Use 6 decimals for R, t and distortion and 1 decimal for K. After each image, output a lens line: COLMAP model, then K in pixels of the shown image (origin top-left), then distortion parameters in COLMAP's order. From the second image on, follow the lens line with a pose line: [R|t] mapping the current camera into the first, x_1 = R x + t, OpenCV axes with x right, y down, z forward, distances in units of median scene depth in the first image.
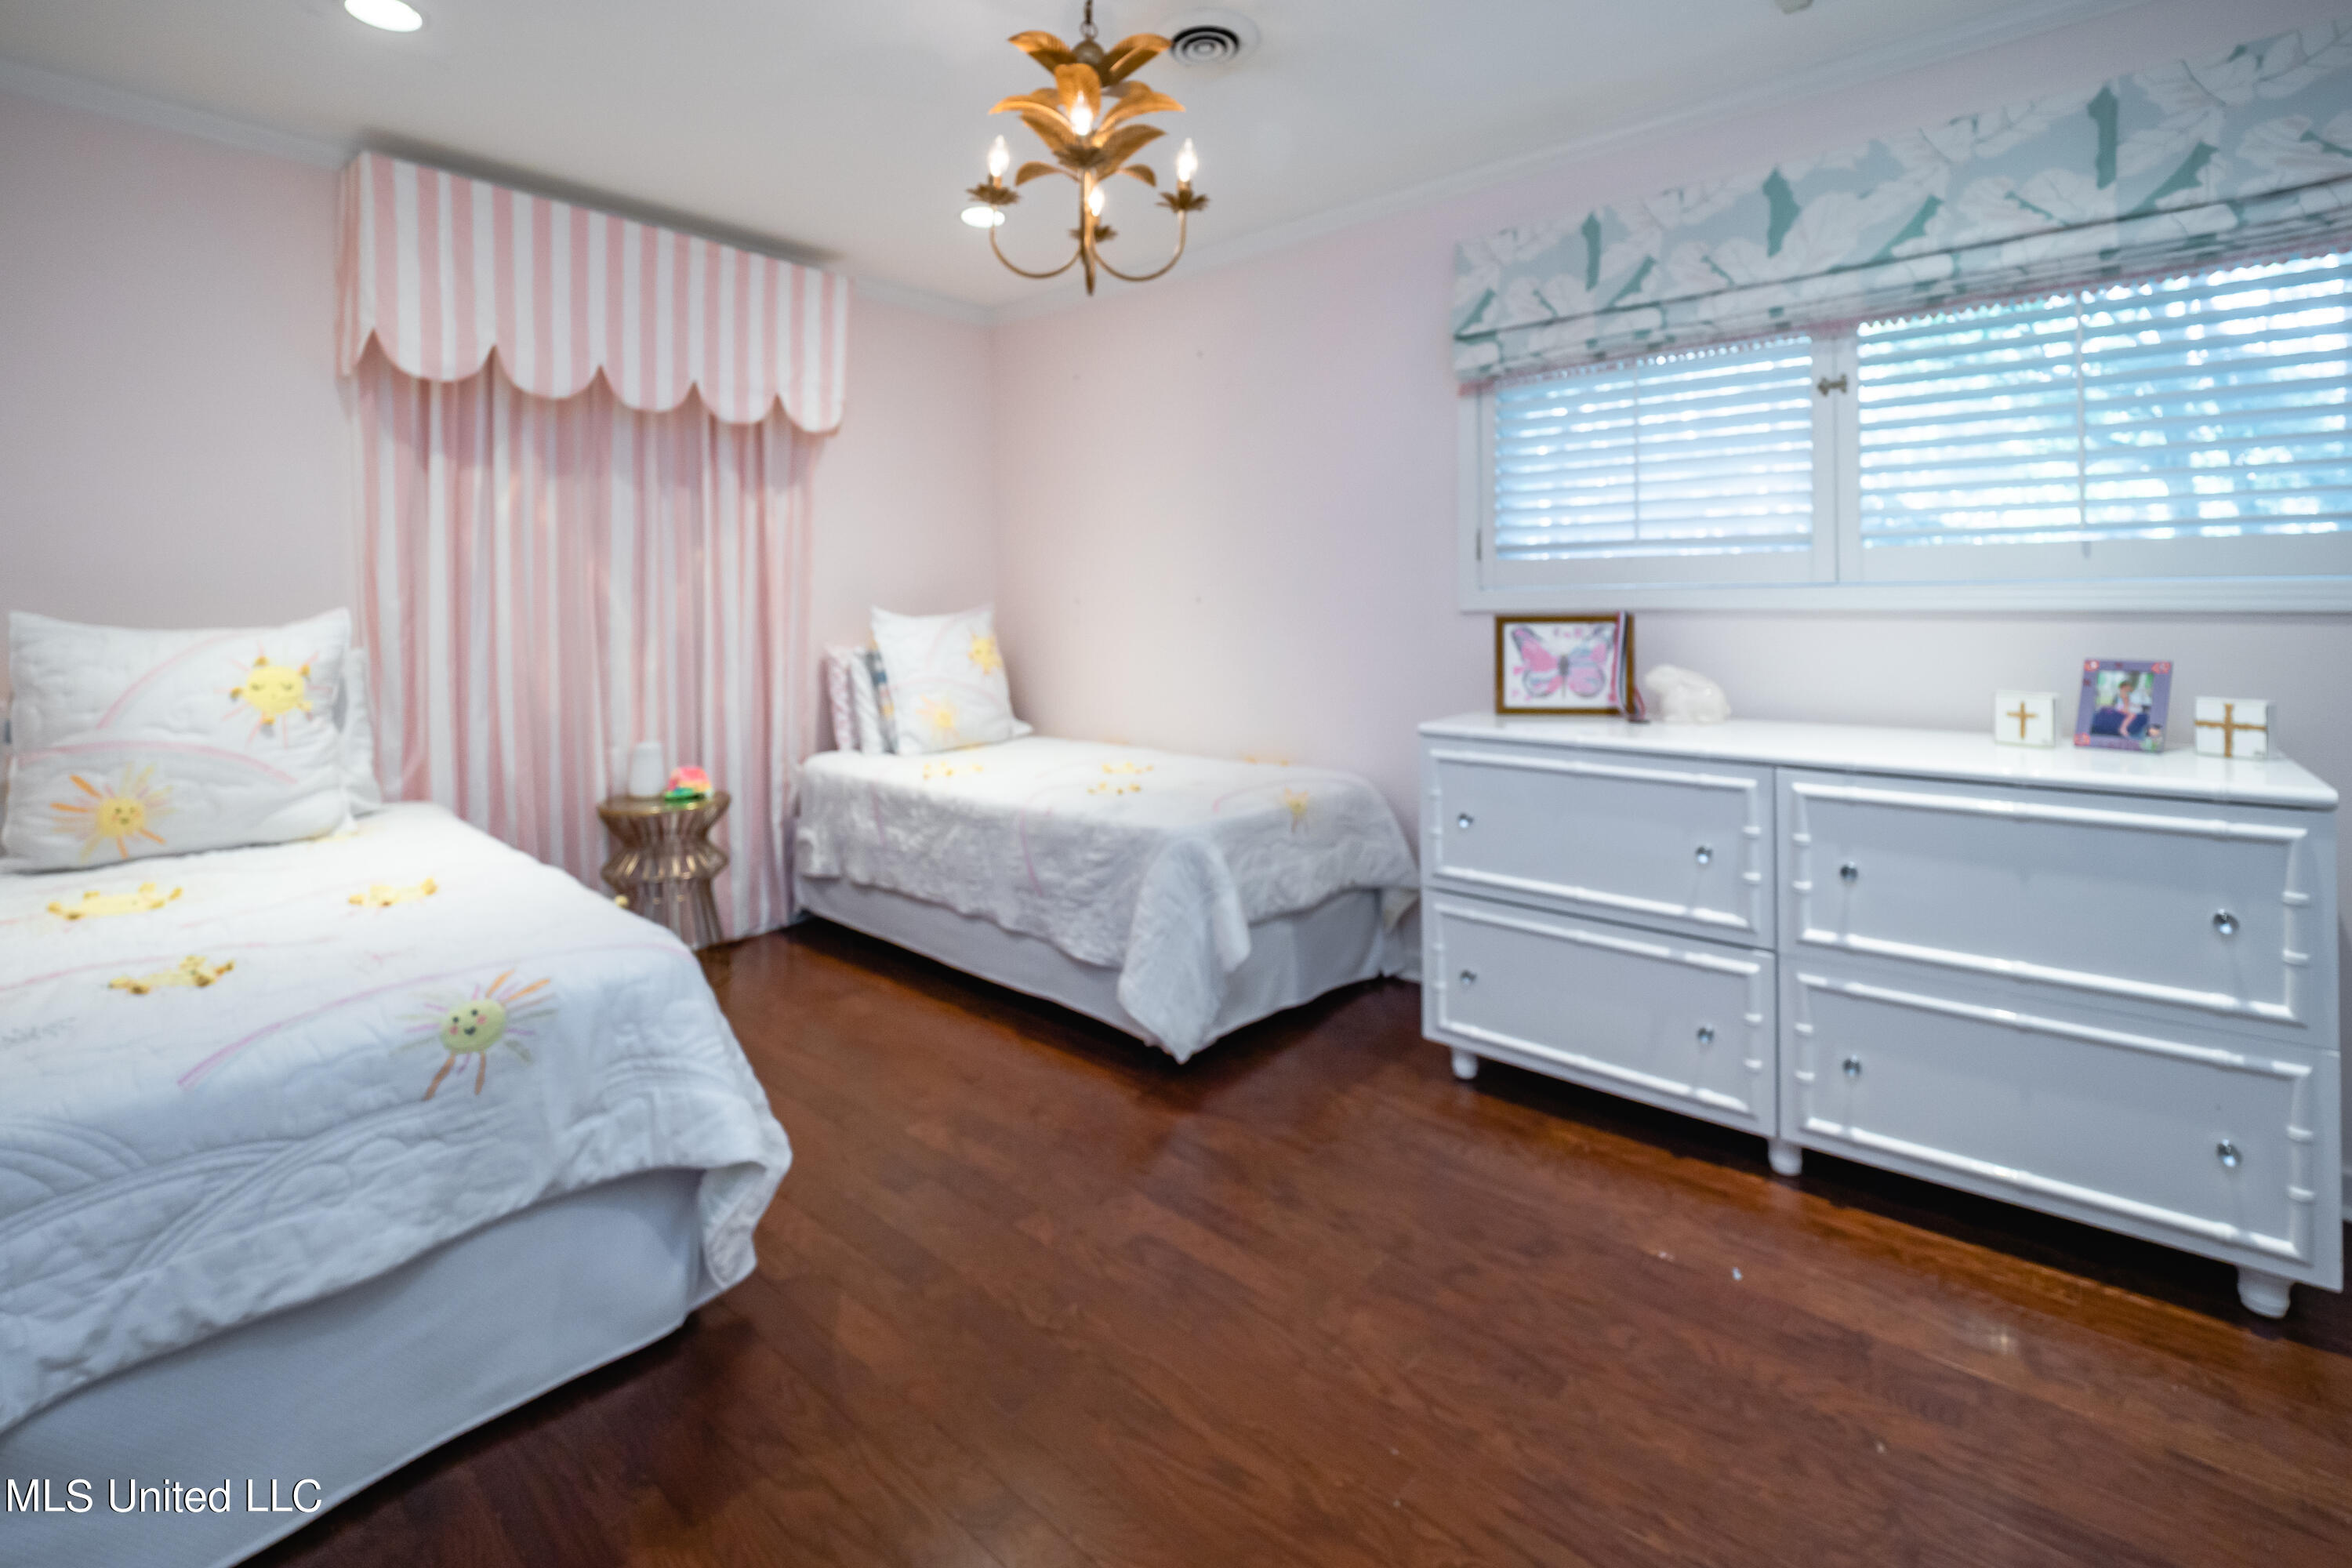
lens RADIAL K [[1045.7, 0, 1175.8], [0, 1045.7, 597.2], [0, 0, 1]] dist [0.001538, 0.000145]
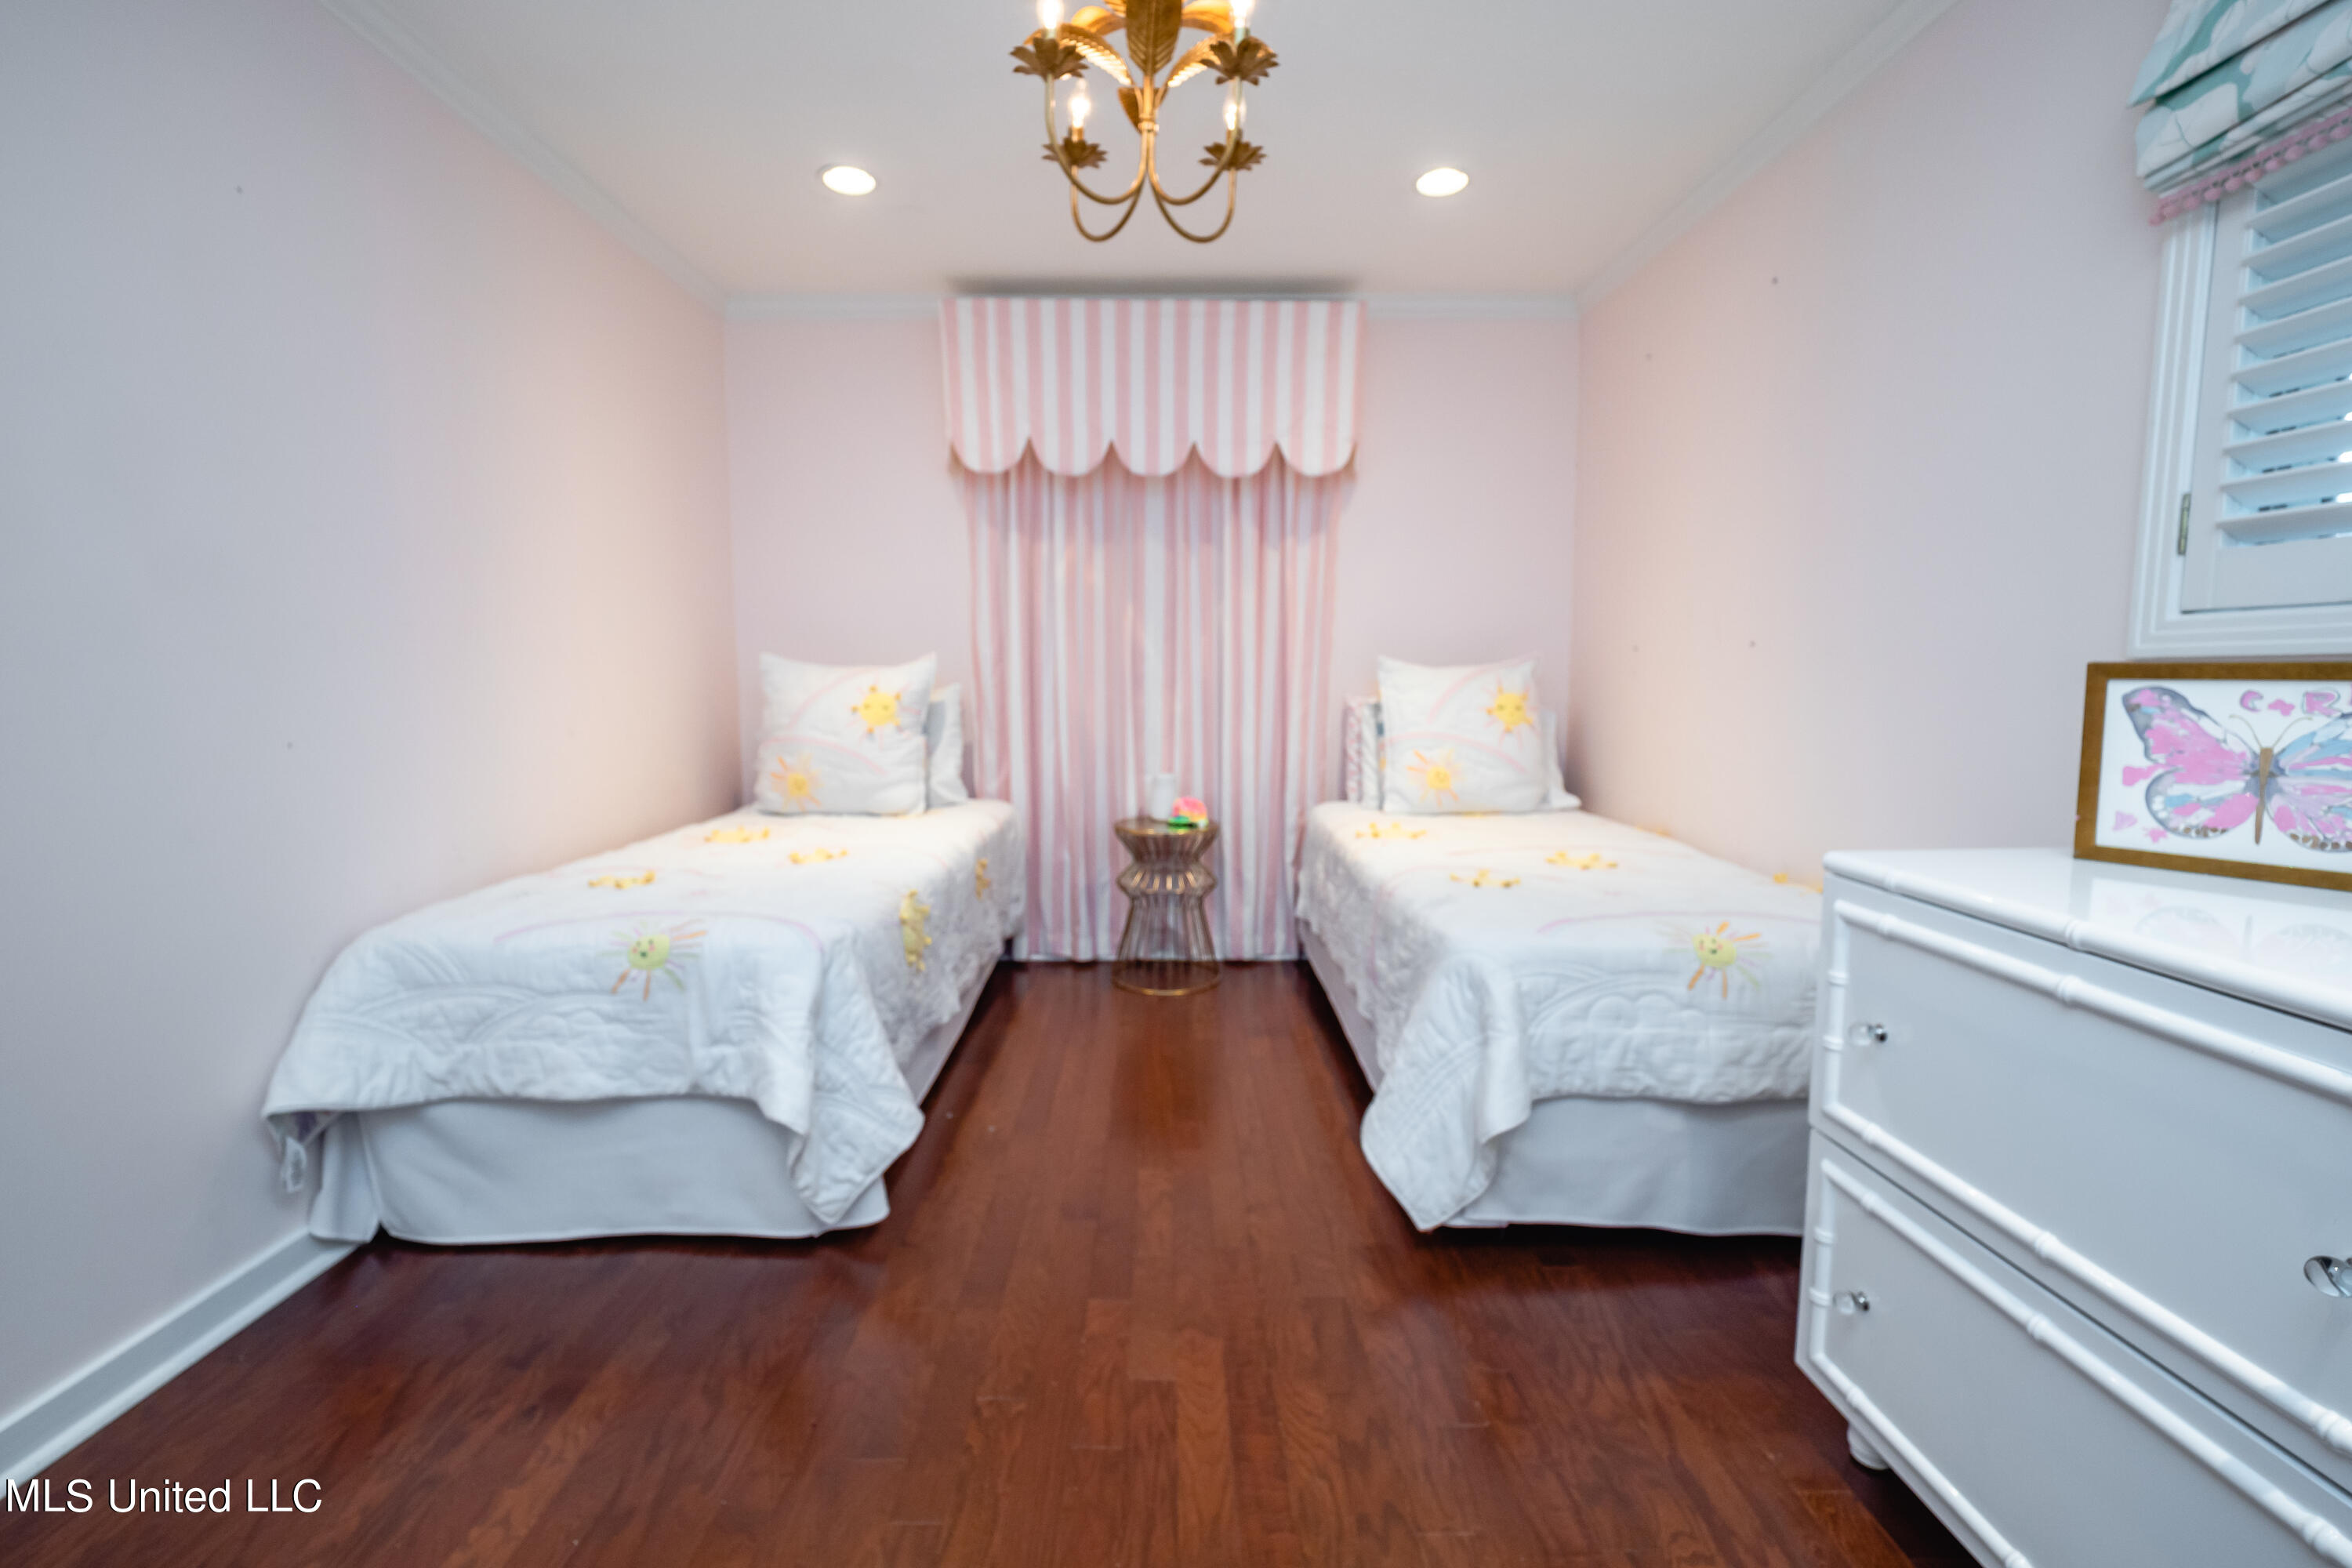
lens RADIAL K [[993.1, 0, 1180.7], [0, 993.1, 766.6], [0, 0, 1]] dist [0.011031, -0.000083]
pose [[0.658594, 0.082876, -0.747921, 0.407377], [-0.001685, 0.994077, 0.108669, 0.017261], [0.752497, -0.070309, 0.654832, 0.387496]]
